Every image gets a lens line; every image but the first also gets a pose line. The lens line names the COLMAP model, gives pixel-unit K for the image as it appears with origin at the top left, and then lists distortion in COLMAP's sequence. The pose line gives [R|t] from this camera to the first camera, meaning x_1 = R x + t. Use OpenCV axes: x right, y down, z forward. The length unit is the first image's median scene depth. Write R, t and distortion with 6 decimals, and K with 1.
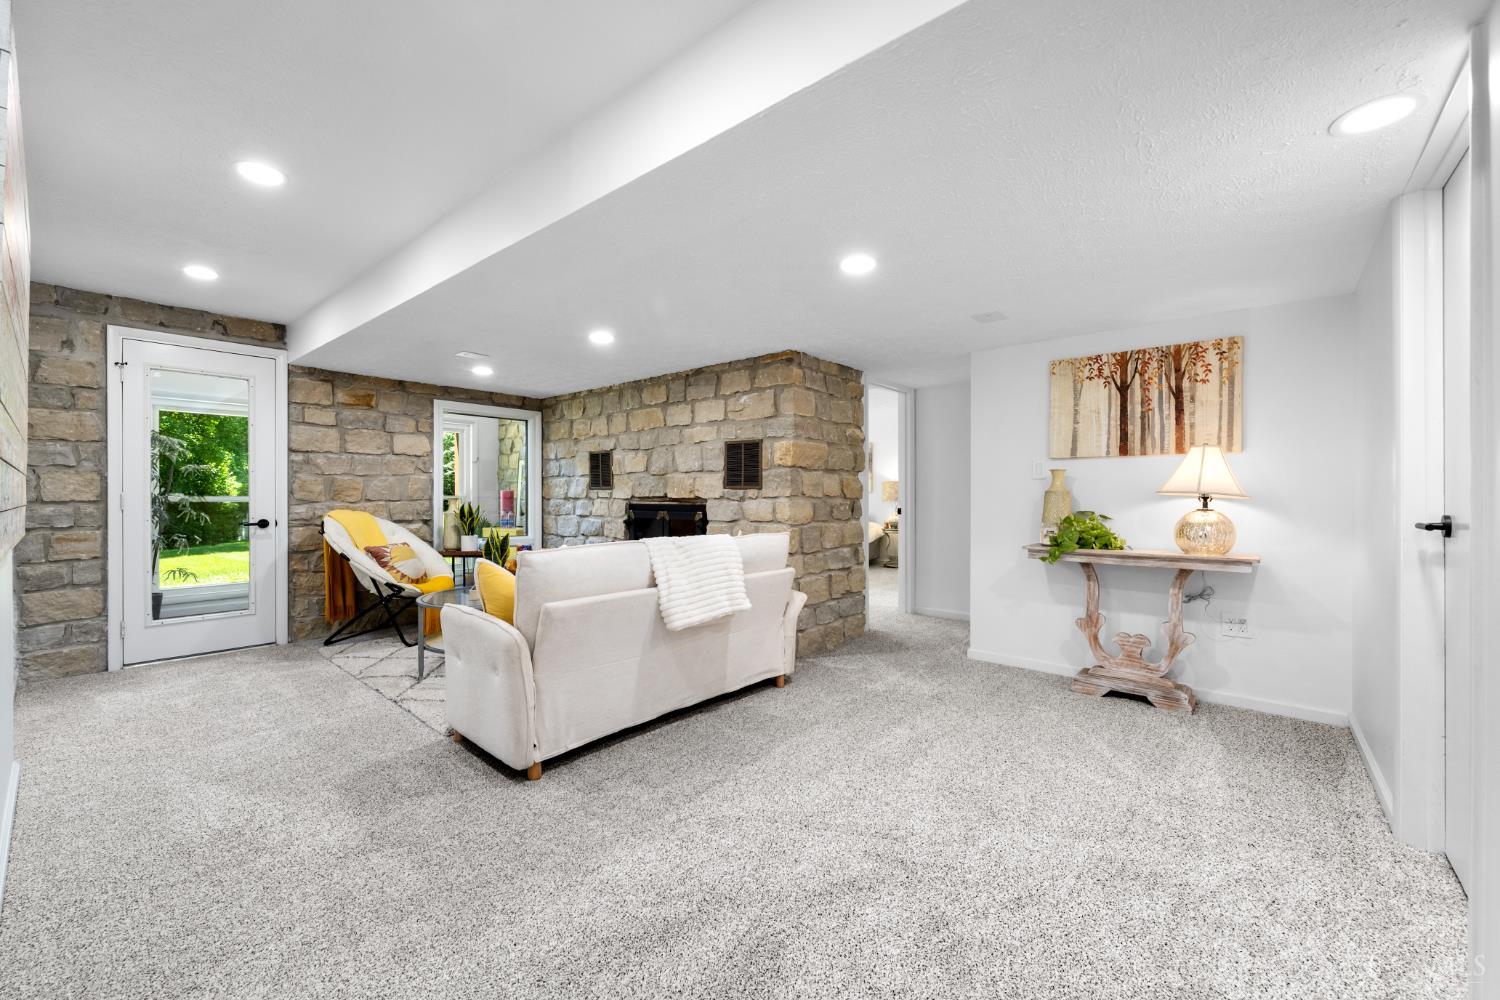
lens RADIAL K [[602.0, 0, 750.1], [0, 602.0, 490.2], [0, 0, 1]] dist [-0.001527, -0.000120]
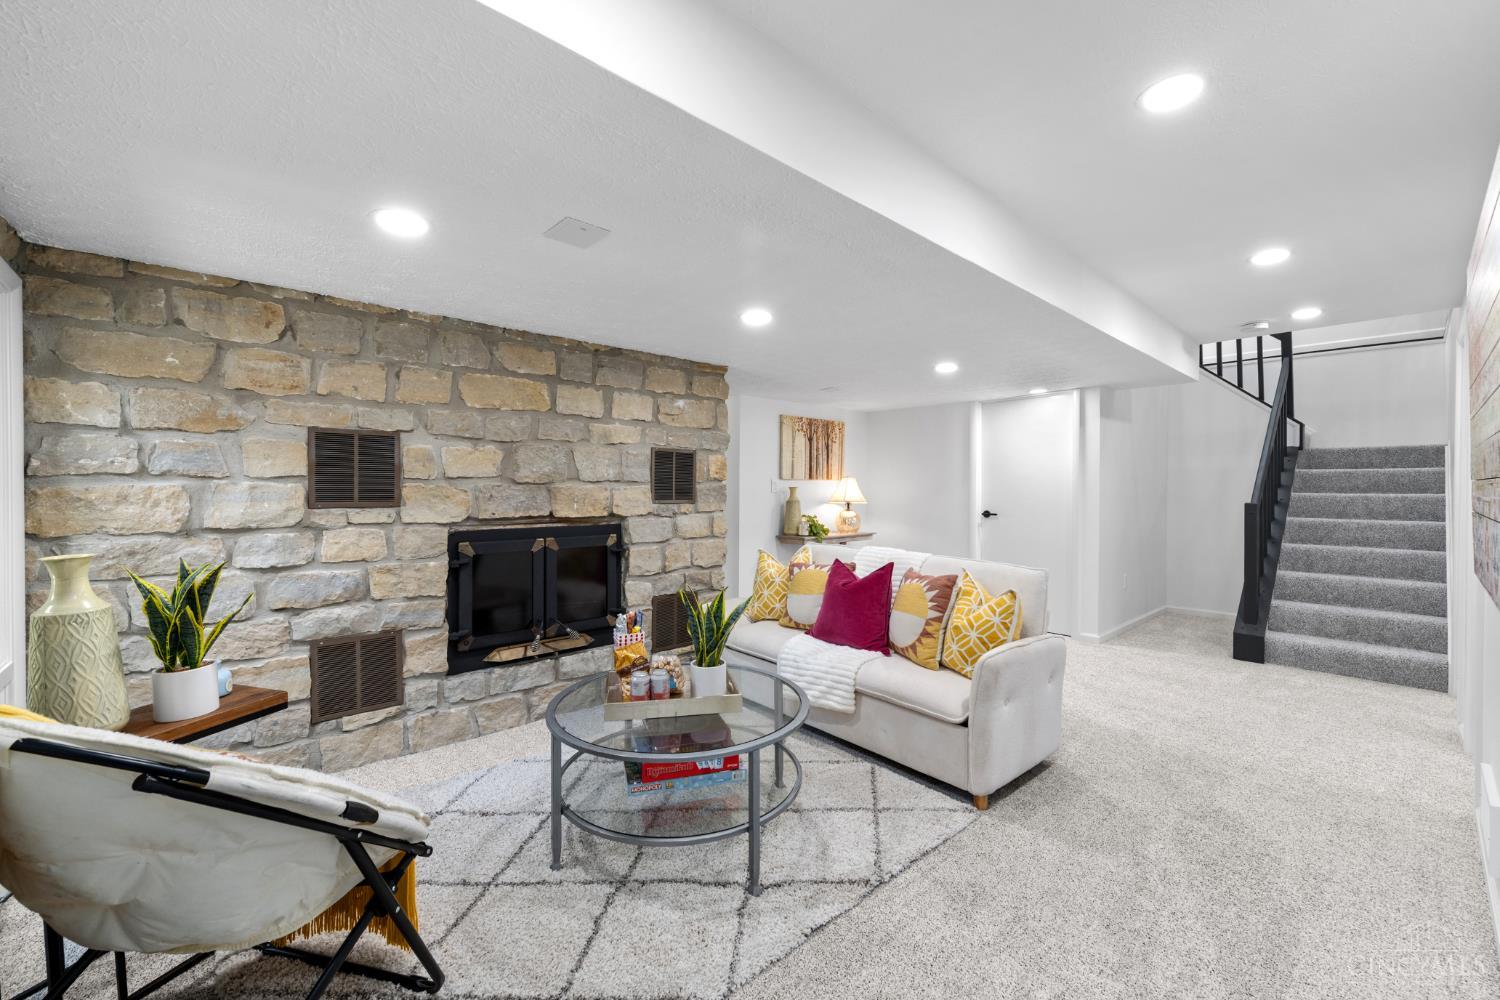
lens RADIAL K [[602.0, 0, 750.1], [0, 602.0, 490.2], [0, 0, 1]] dist [-0.001527, -0.000120]
pose [[0.121104, -0.003315, 0.992634, -0.836564], [-0.010605, 0.999933, 0.004633, -0.025547], [-0.992583, -0.011088, 0.121061, 0.740965]]
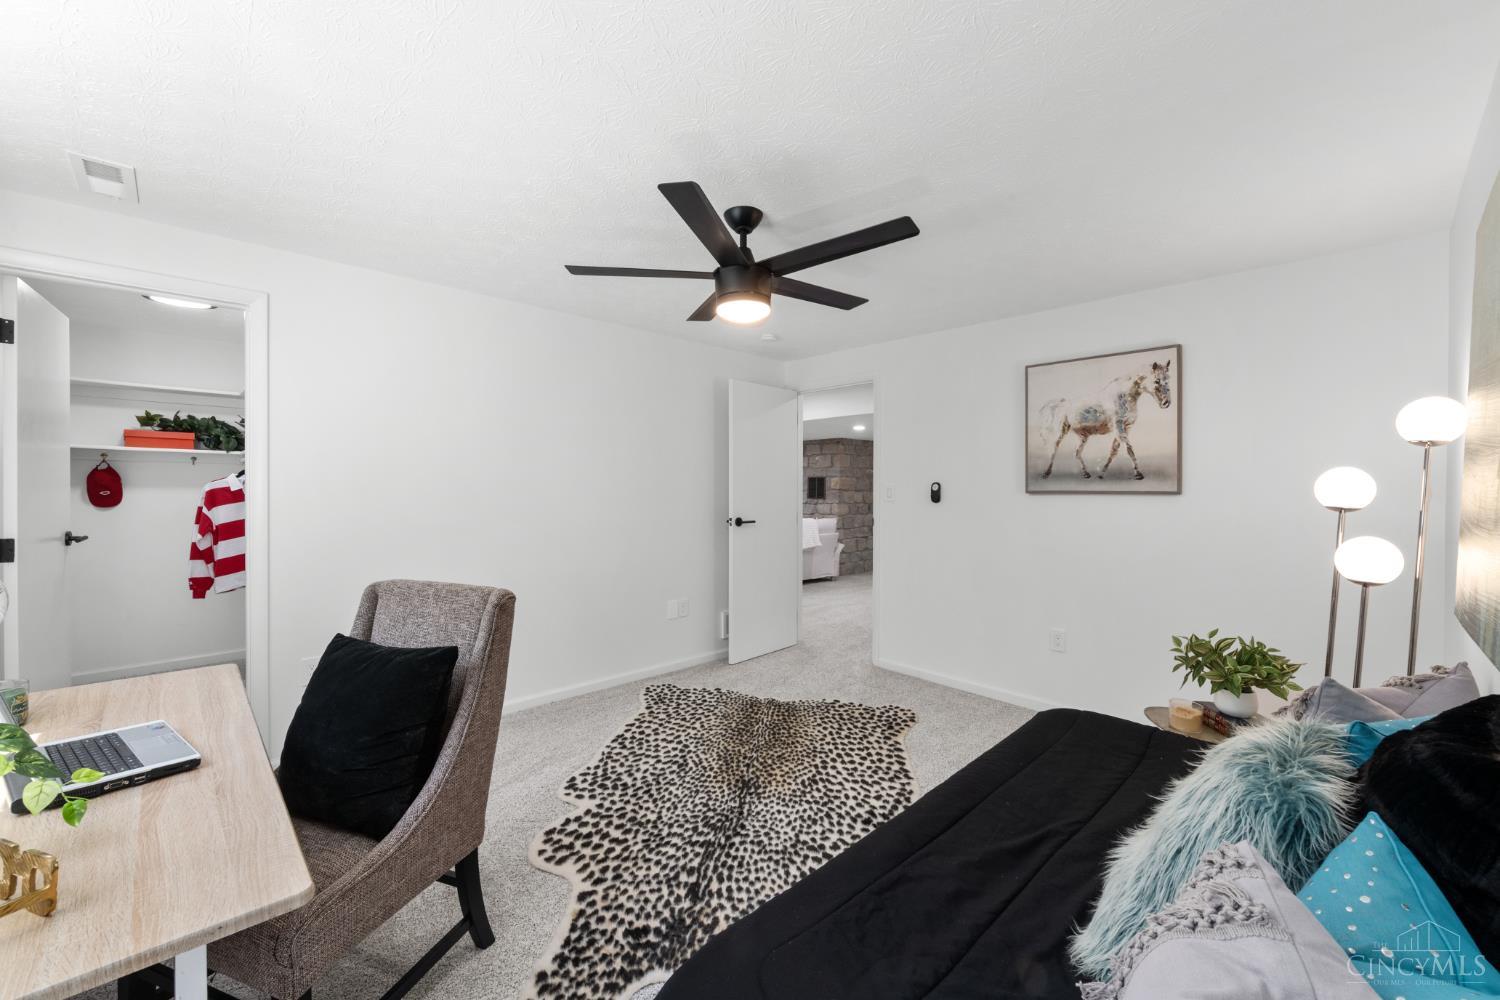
lens RADIAL K [[602.0, 0, 750.1], [0, 602.0, 490.2], [0, 0, 1]] dist [-0.001527, -0.000120]
pose [[0.995025, 0.007031, -0.099382, -0.033059], [-0.005999, 0.999925, 0.010678, -0.053238], [0.099450, -0.010029, 0.994992, -1.134917]]
